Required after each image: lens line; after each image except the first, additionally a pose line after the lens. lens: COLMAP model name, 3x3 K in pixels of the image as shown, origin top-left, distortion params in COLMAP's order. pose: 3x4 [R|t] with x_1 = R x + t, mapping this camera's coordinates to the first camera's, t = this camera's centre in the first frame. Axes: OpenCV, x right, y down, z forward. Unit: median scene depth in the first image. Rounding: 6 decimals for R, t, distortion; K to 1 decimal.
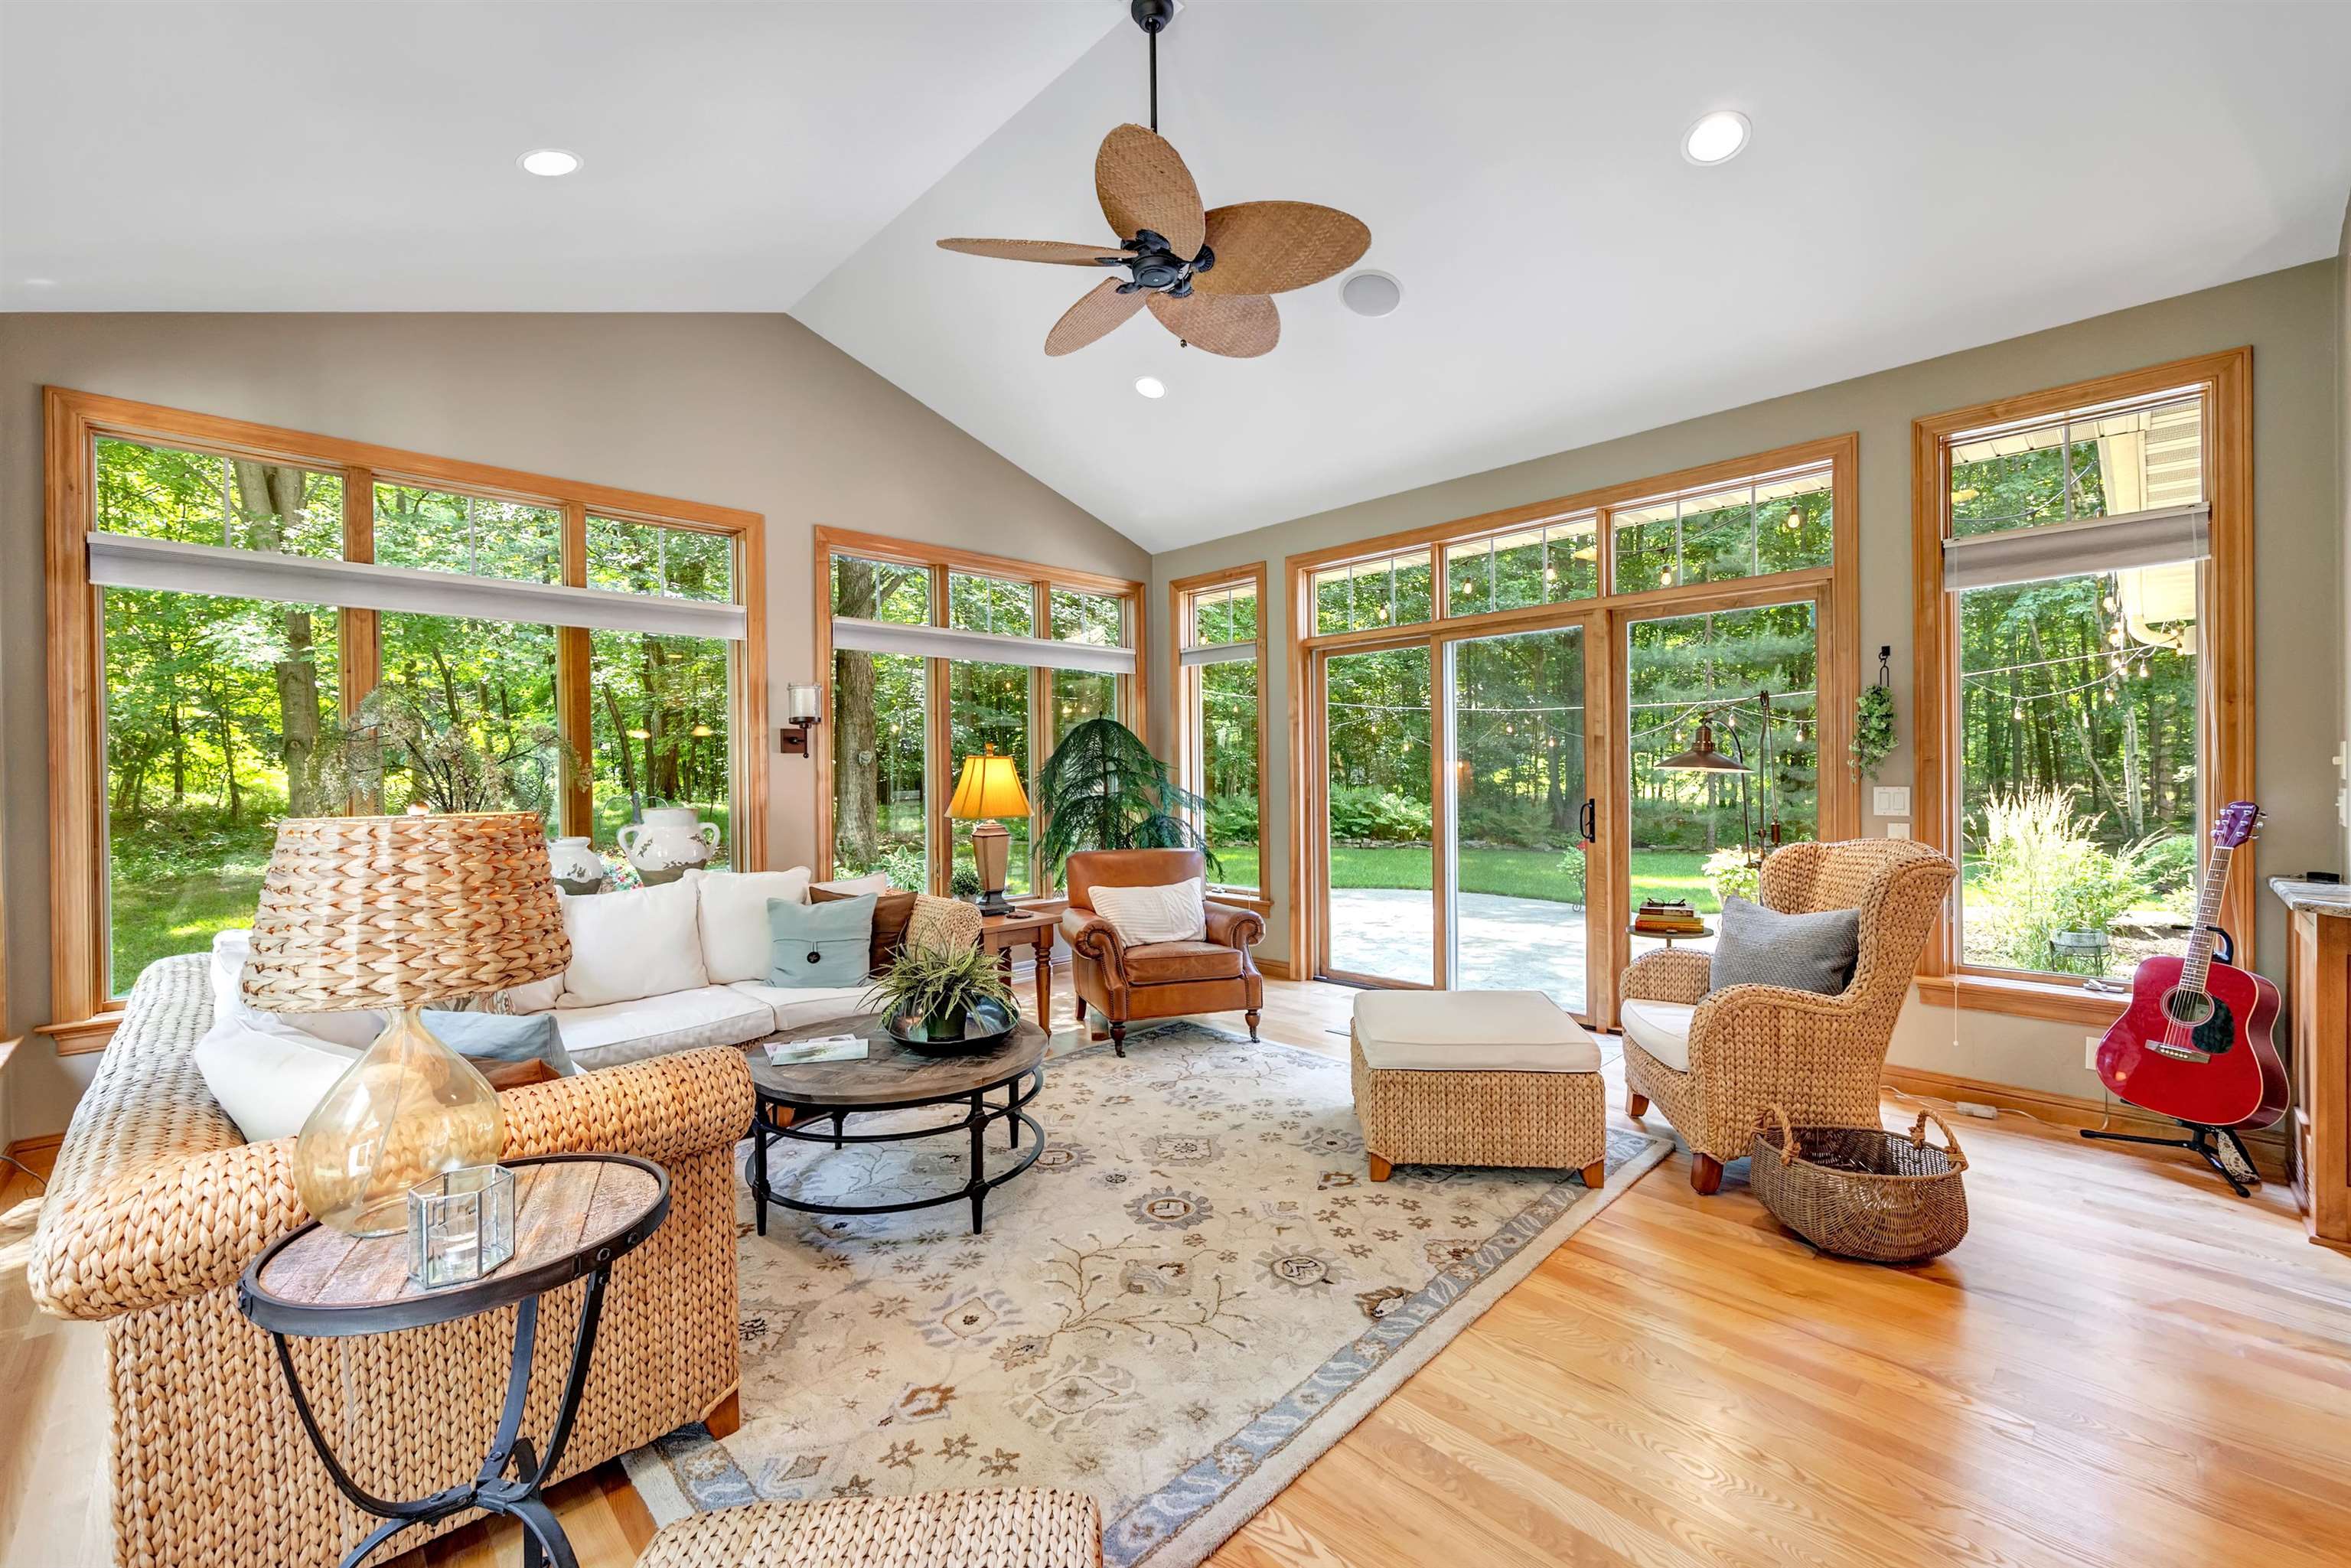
lens RADIAL K [[940.4, 0, 1138.1], [0, 940.4, 779.7], [0, 0, 1]] dist [0.002369, -0.000026]
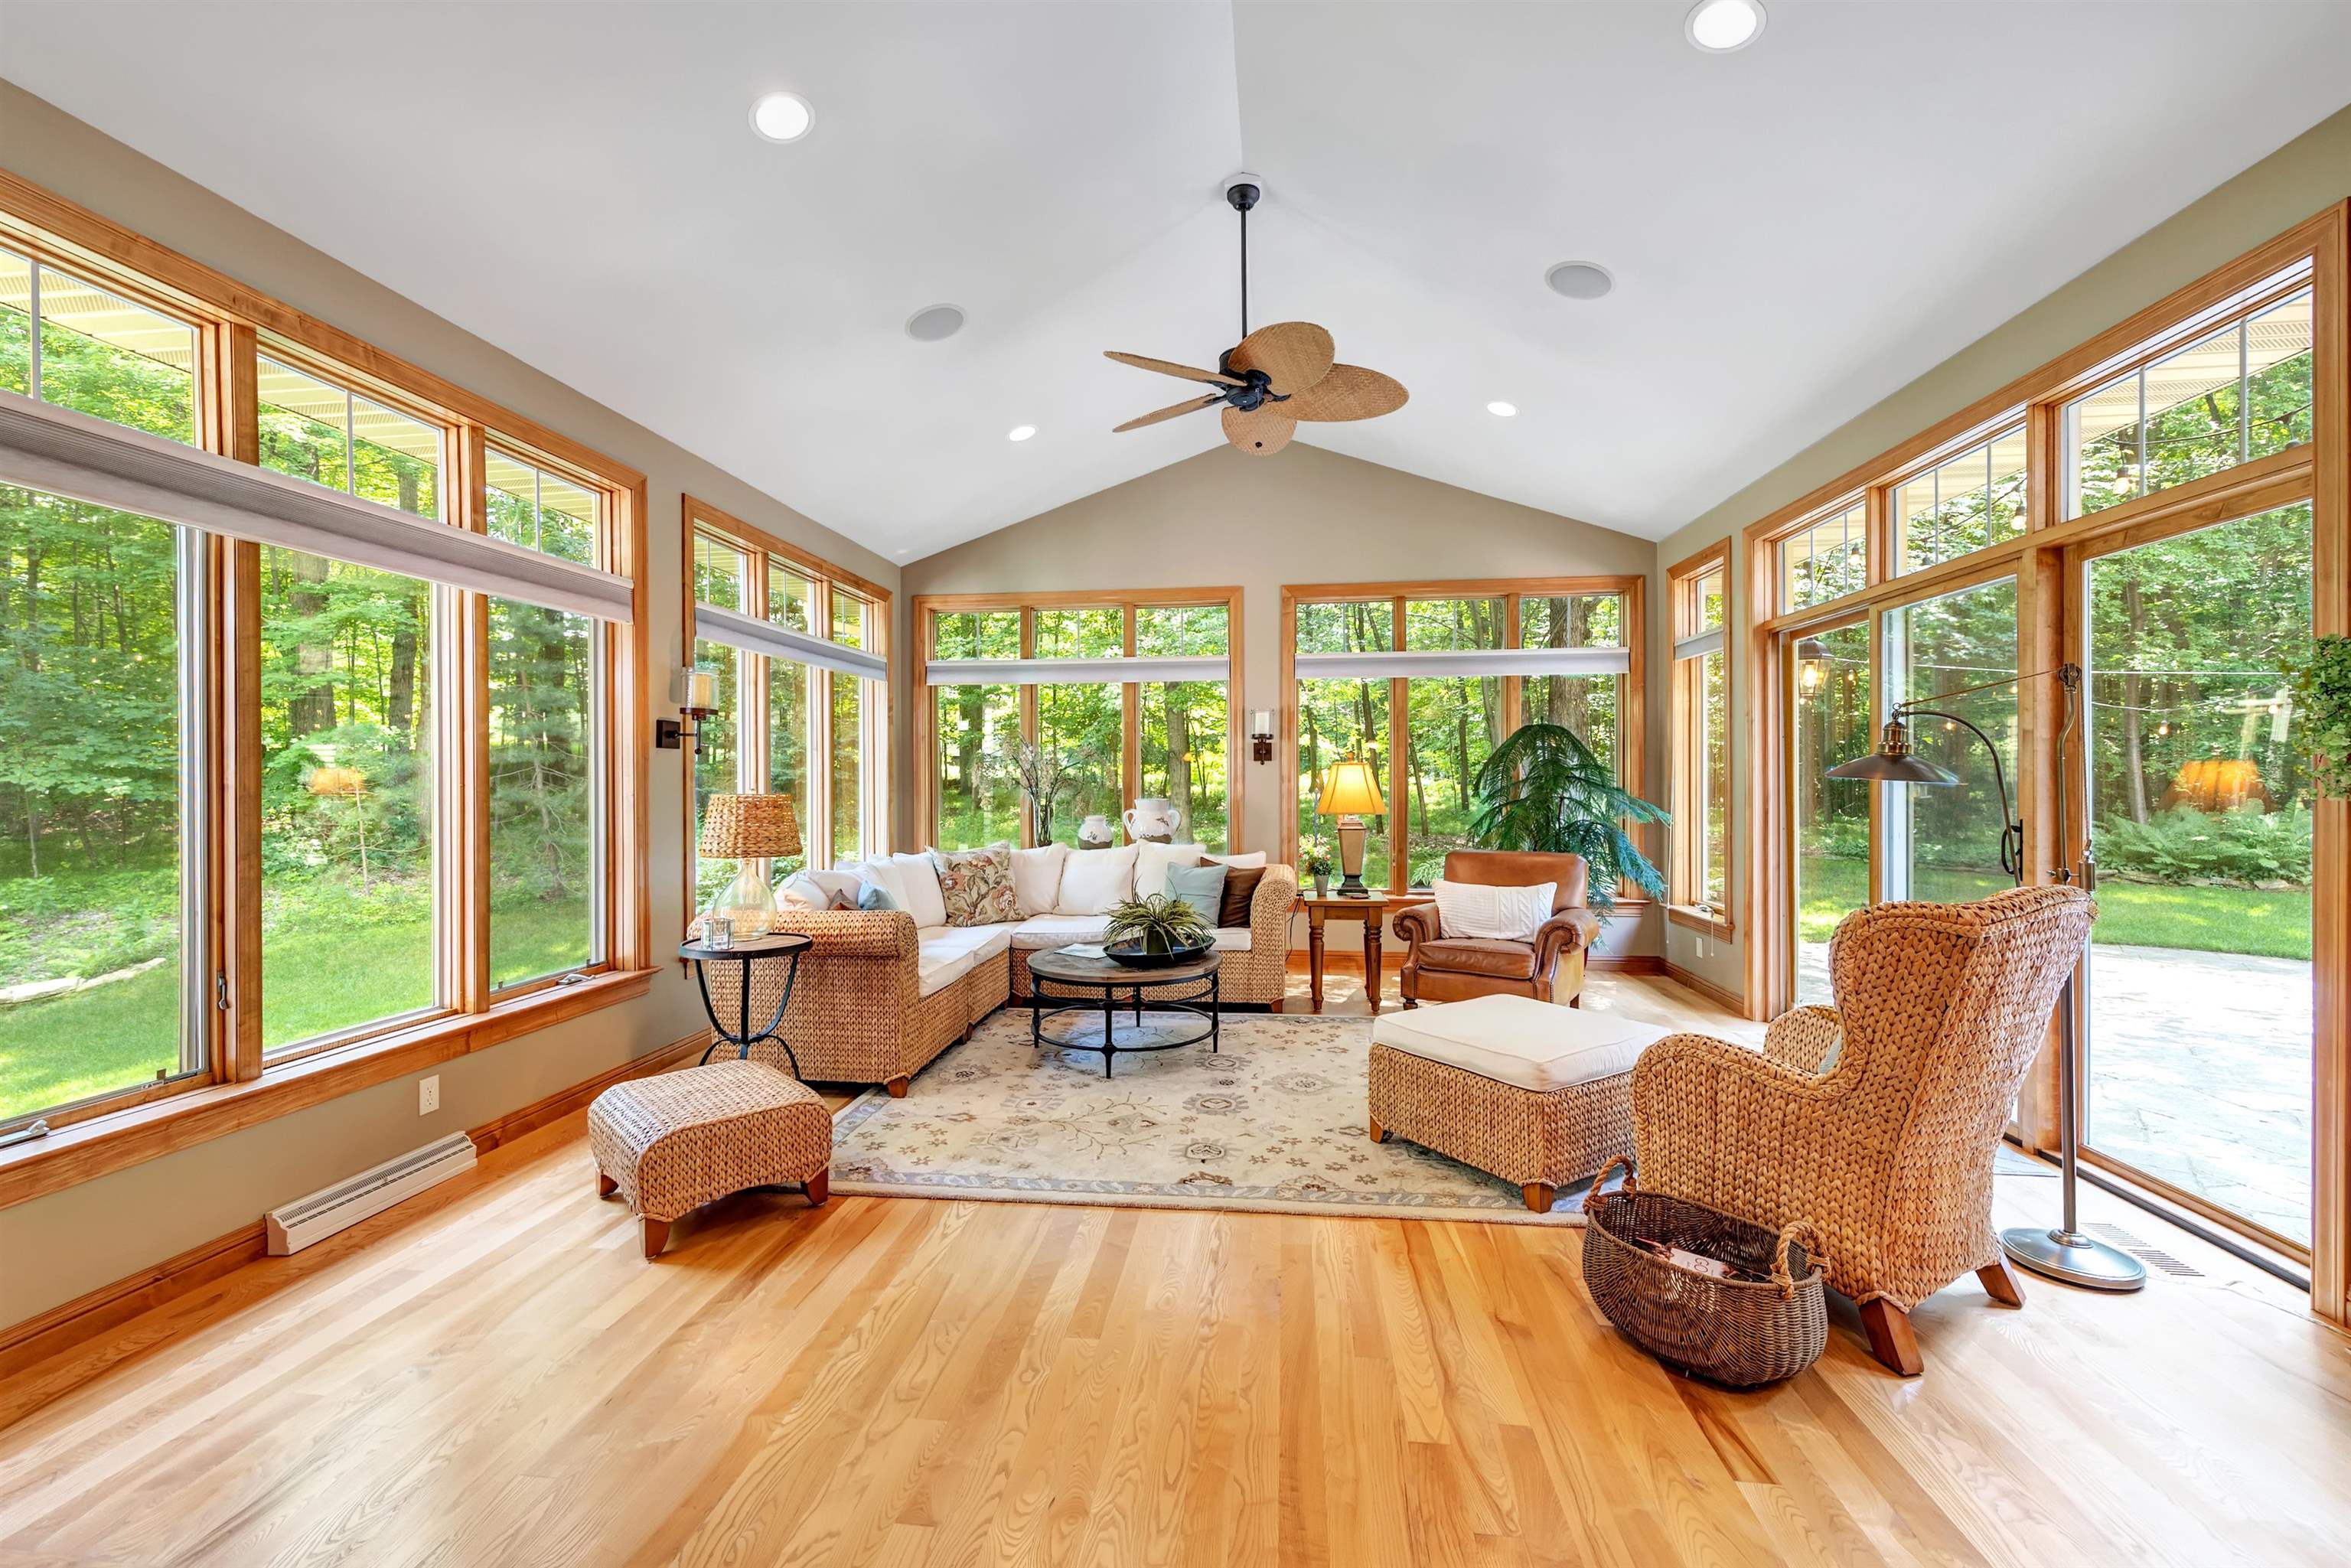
lens RADIAL K [[940.4, 0, 1179.9], [0, 940.4, 786.4], [0, 0, 1]] dist [0.002369, -0.000026]
pose [[0.640072, 0.015323, -0.768162, 0.710508], [-0.008051, 0.999880, 0.013237, -0.010576], [0.768272, -0.002288, 0.640119, 0.069726]]
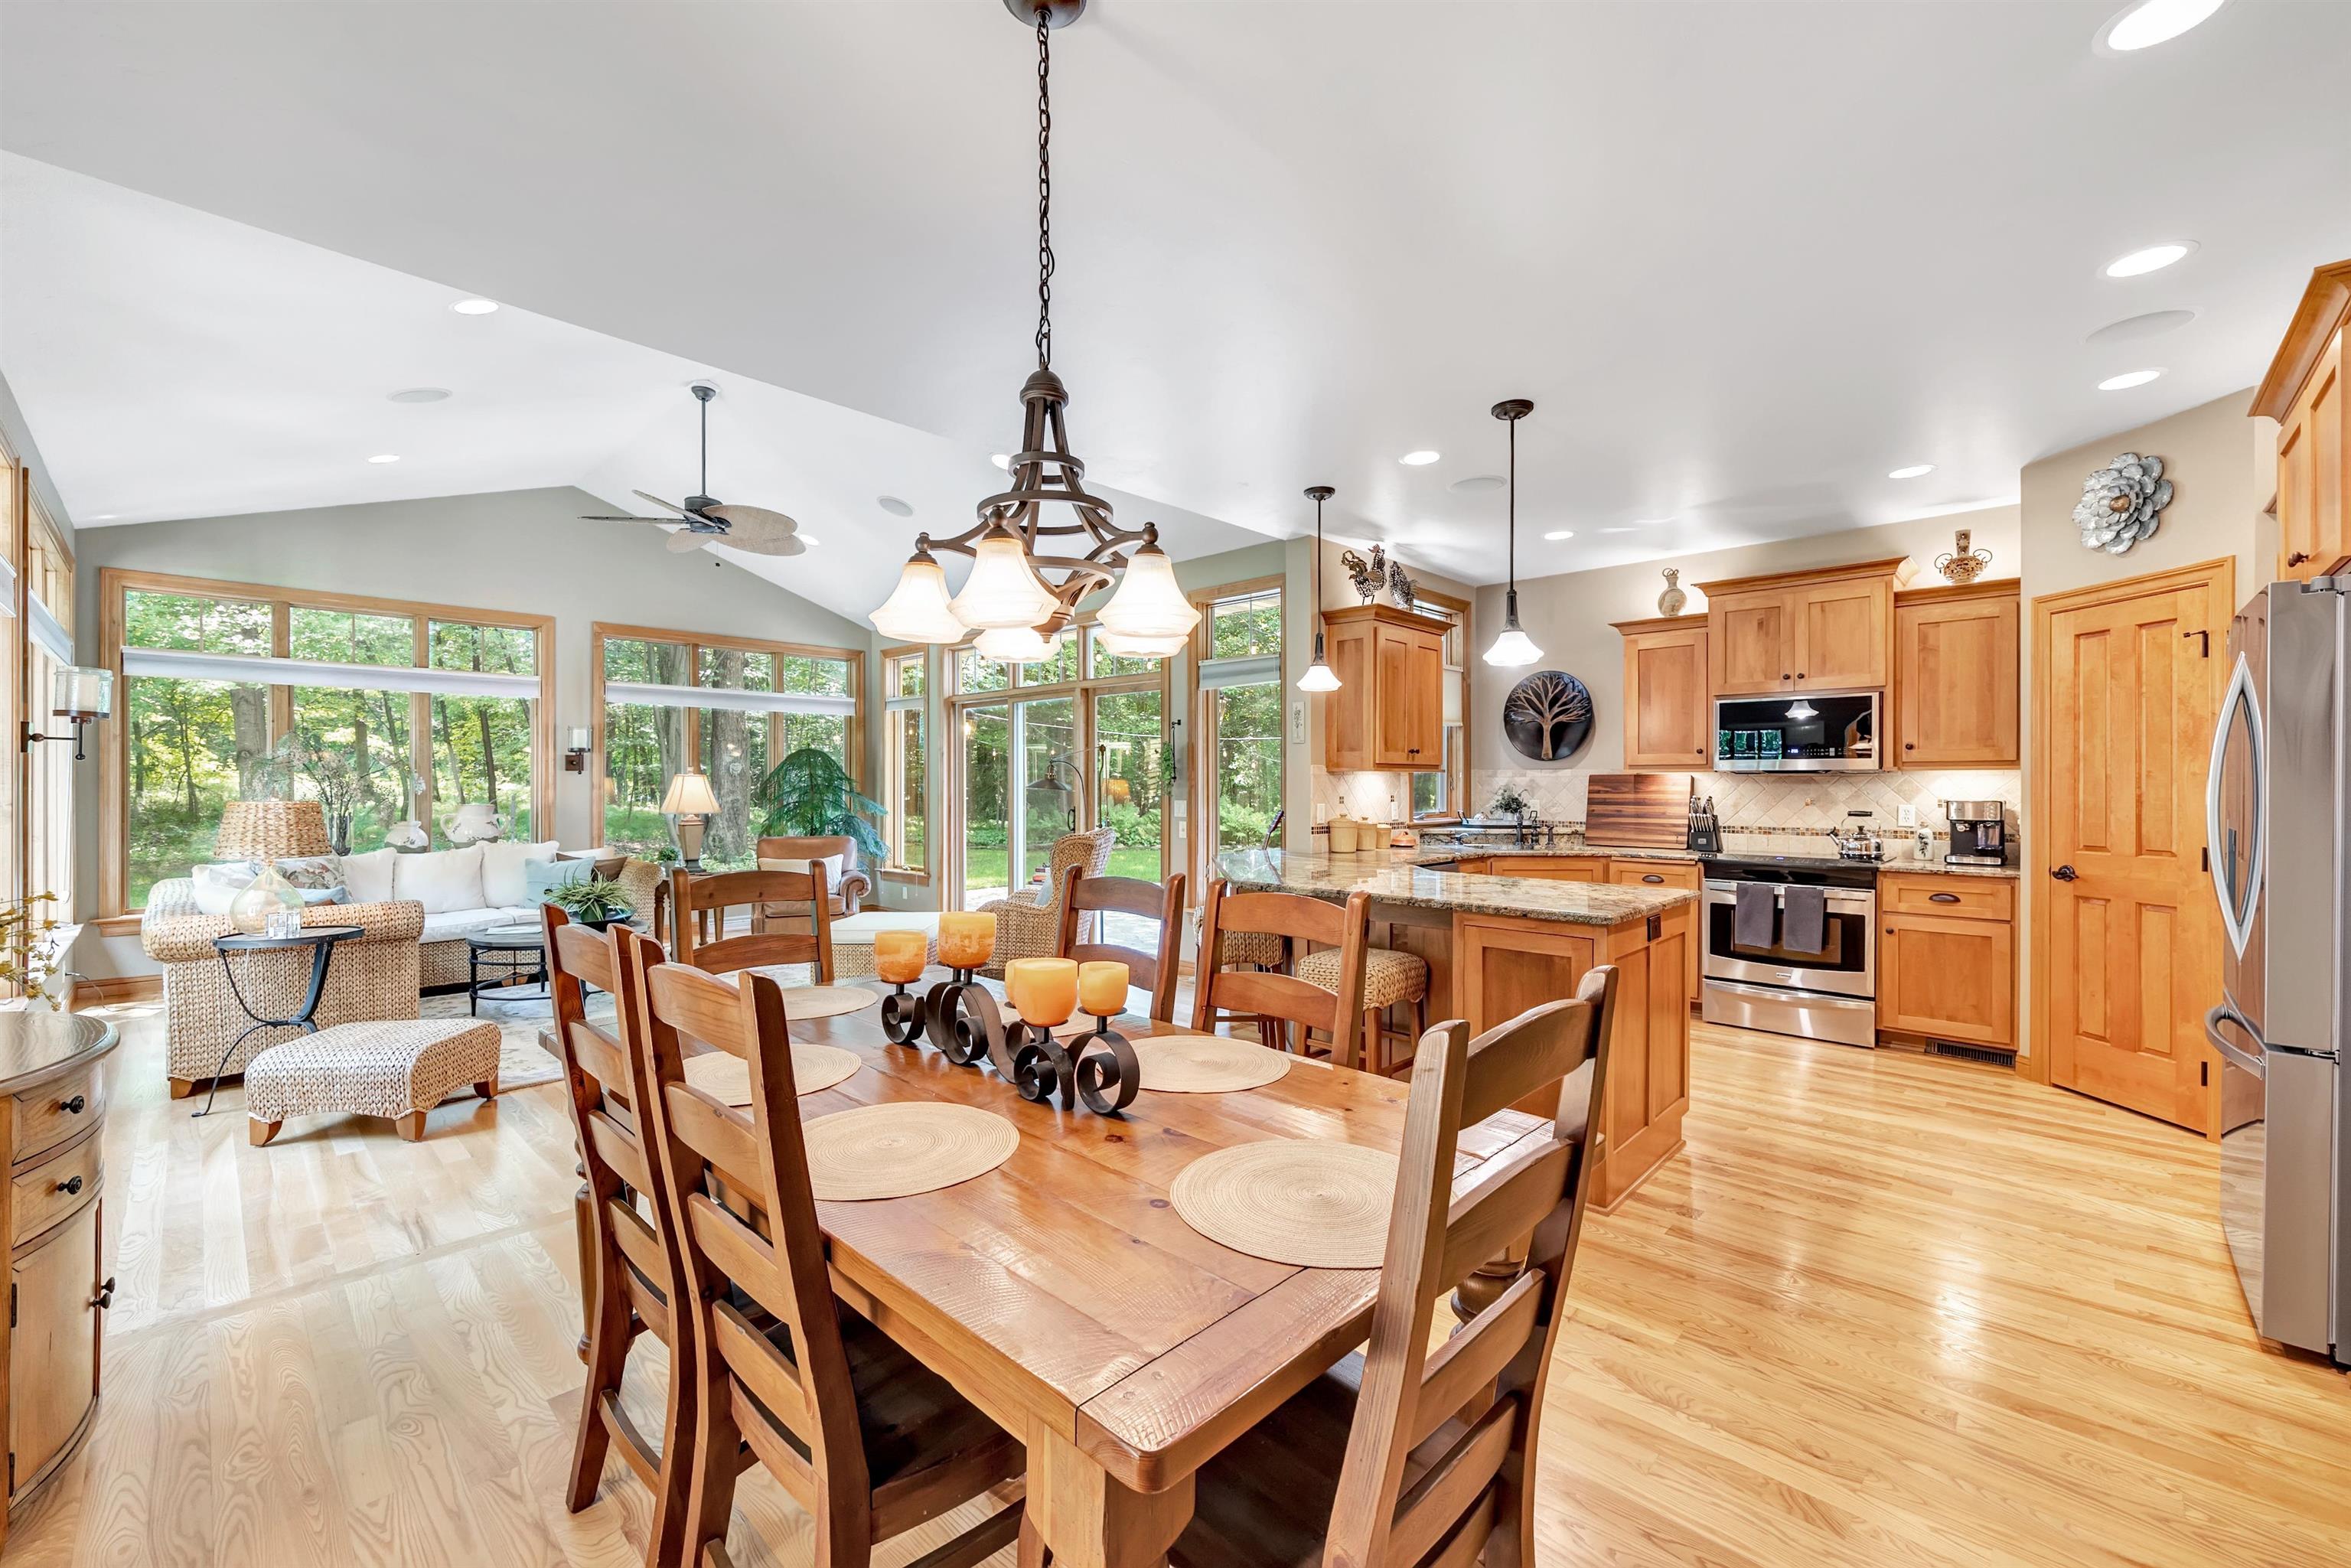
lens RADIAL K [[940.4, 0, 1142.6], [0, 940.4, 788.0], [0, 0, 1]] dist [0.002369, -0.000026]
pose [[0.999531, 0.012771, 0.027821, 0.633716], [-0.012729, 0.999918, -0.001674, -0.011365], [-0.027840, 0.001319, 0.999612, -0.687756]]
